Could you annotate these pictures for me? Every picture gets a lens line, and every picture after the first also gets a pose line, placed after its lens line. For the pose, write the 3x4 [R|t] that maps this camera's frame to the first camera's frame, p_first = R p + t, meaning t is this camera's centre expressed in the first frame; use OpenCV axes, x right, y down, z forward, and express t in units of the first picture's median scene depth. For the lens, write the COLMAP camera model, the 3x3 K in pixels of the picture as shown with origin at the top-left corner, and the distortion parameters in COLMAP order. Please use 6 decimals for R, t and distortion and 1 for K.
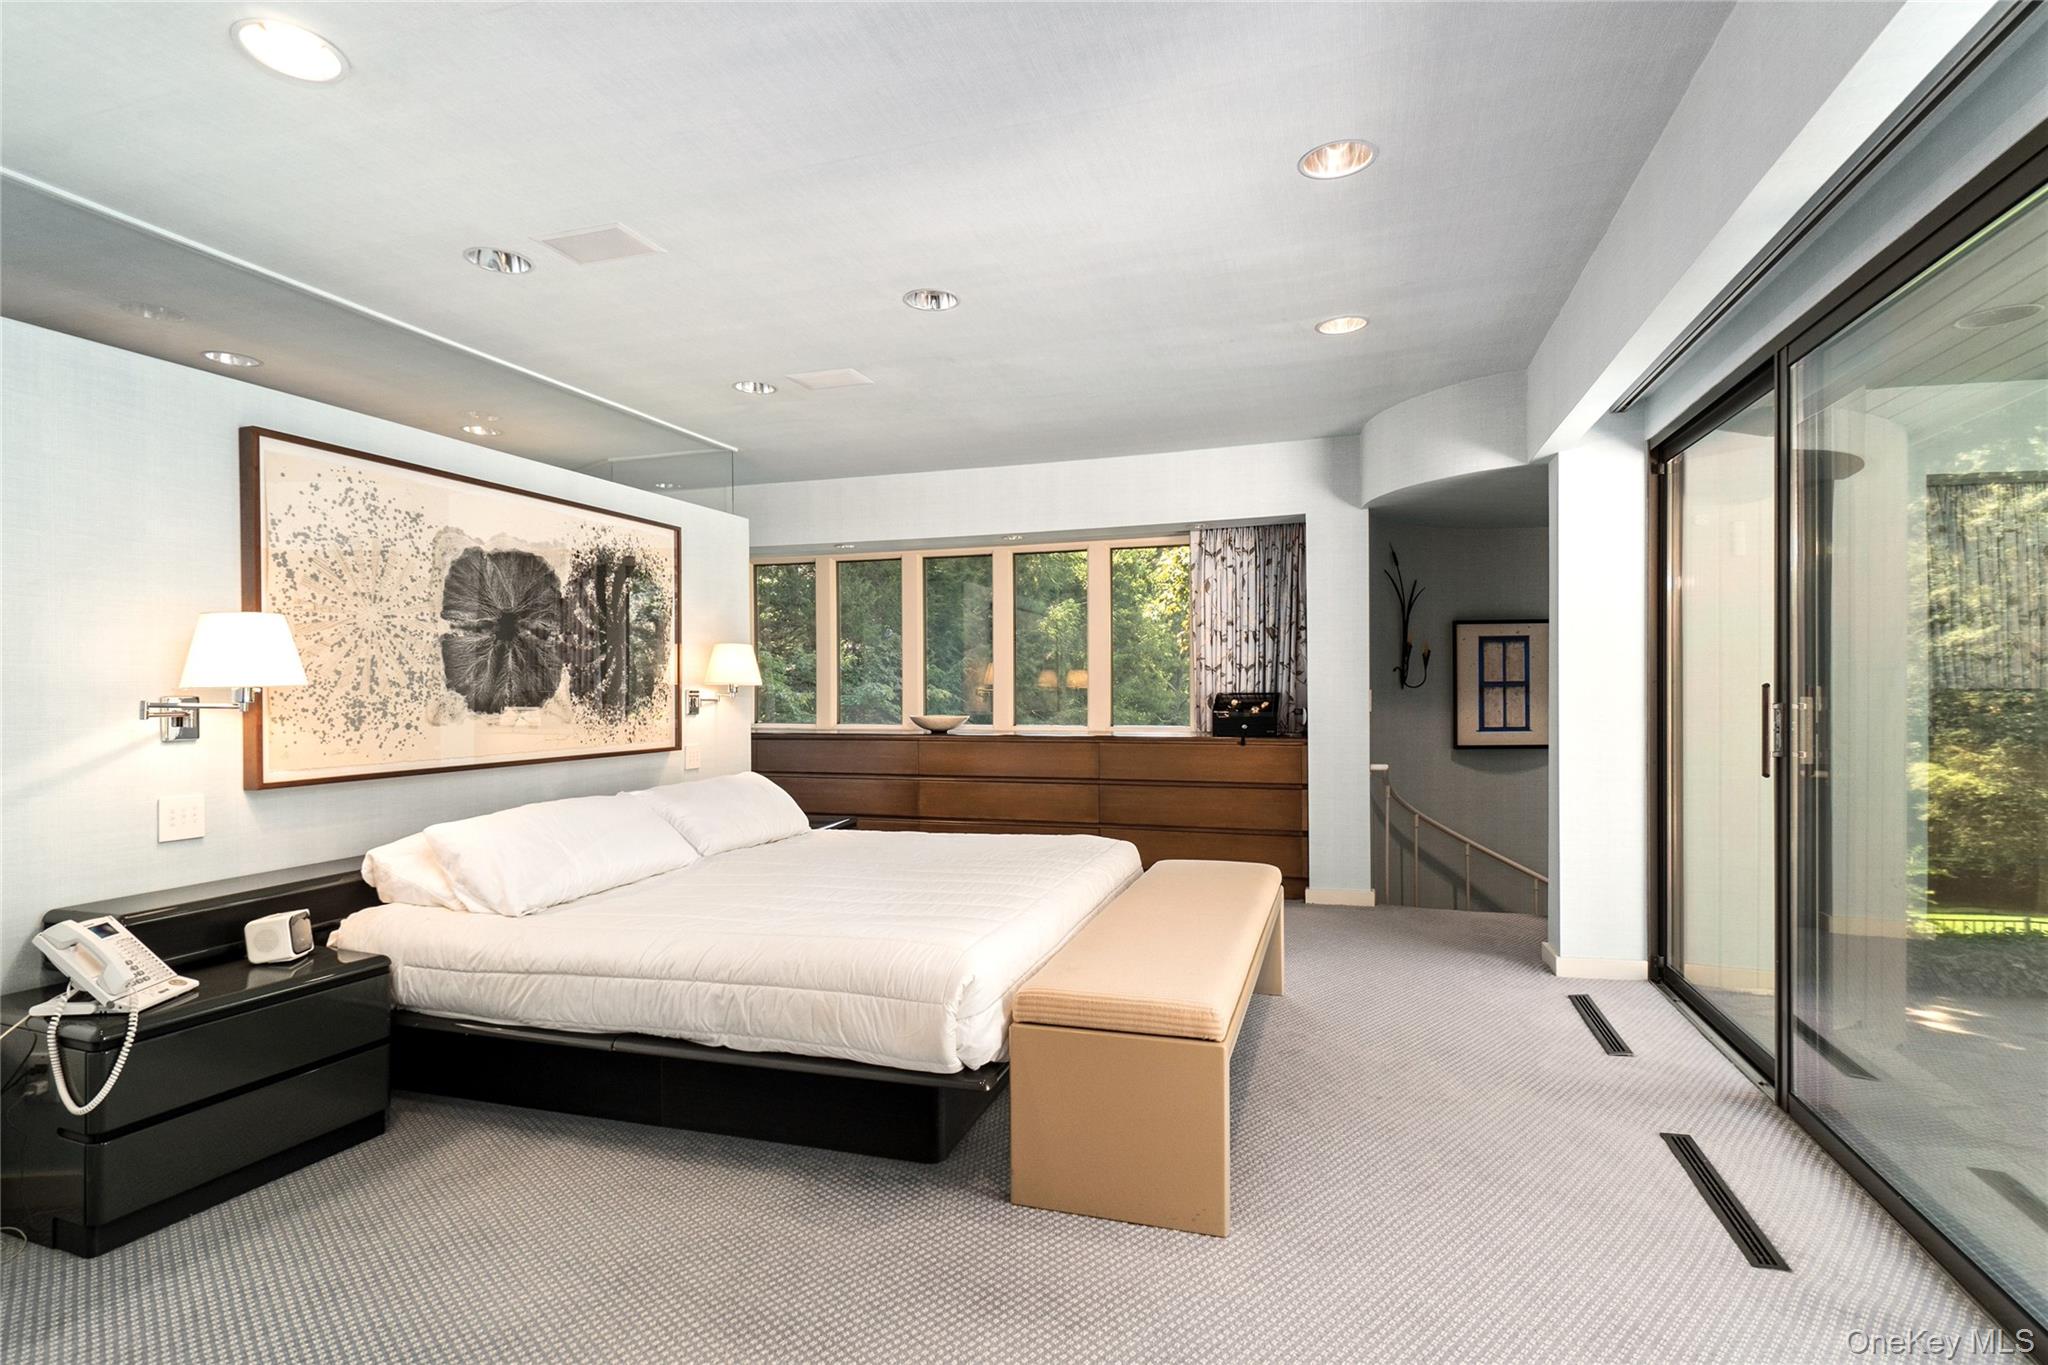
lens RADIAL K [[990.2, 0, 1028.4], [0, 990.2, 686.9], [0, 0, 1]] dist [0.009788, 0.000270]
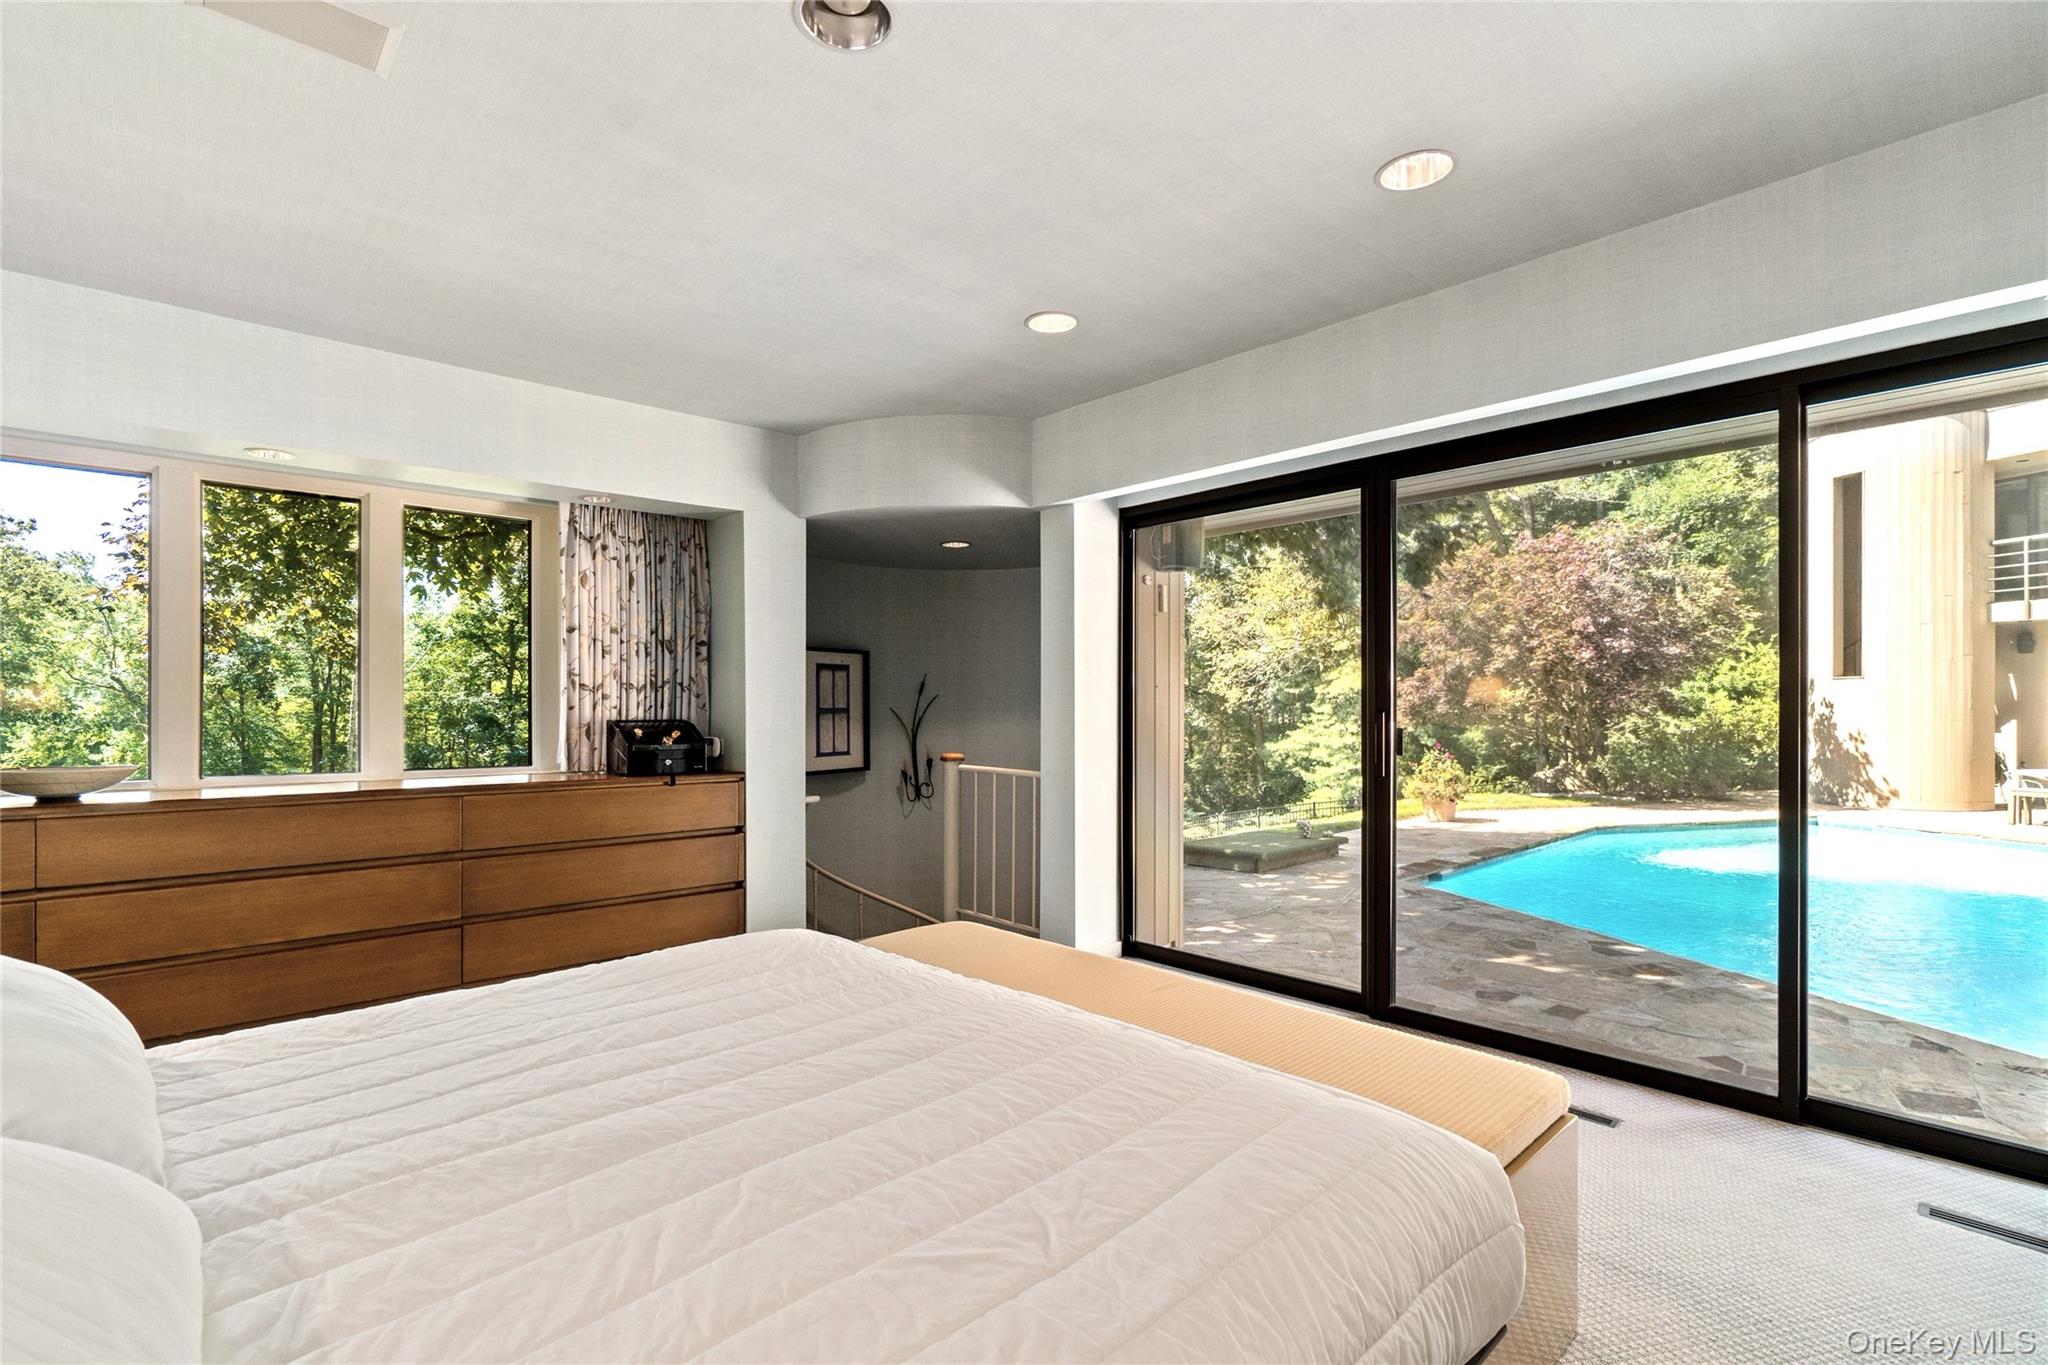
lens RADIAL K [[921.7, 0, 1018.8], [0, 921.7, 691.4], [0, 0, 1]] dist [0.003703, 0.000041]
pose [[0.496765, 0.023432, 0.867568, -0.270190], [0.000795, 0.999623, -0.027454, 0.003750], [-0.867884, 0.014328, 0.496559, 0.365142]]
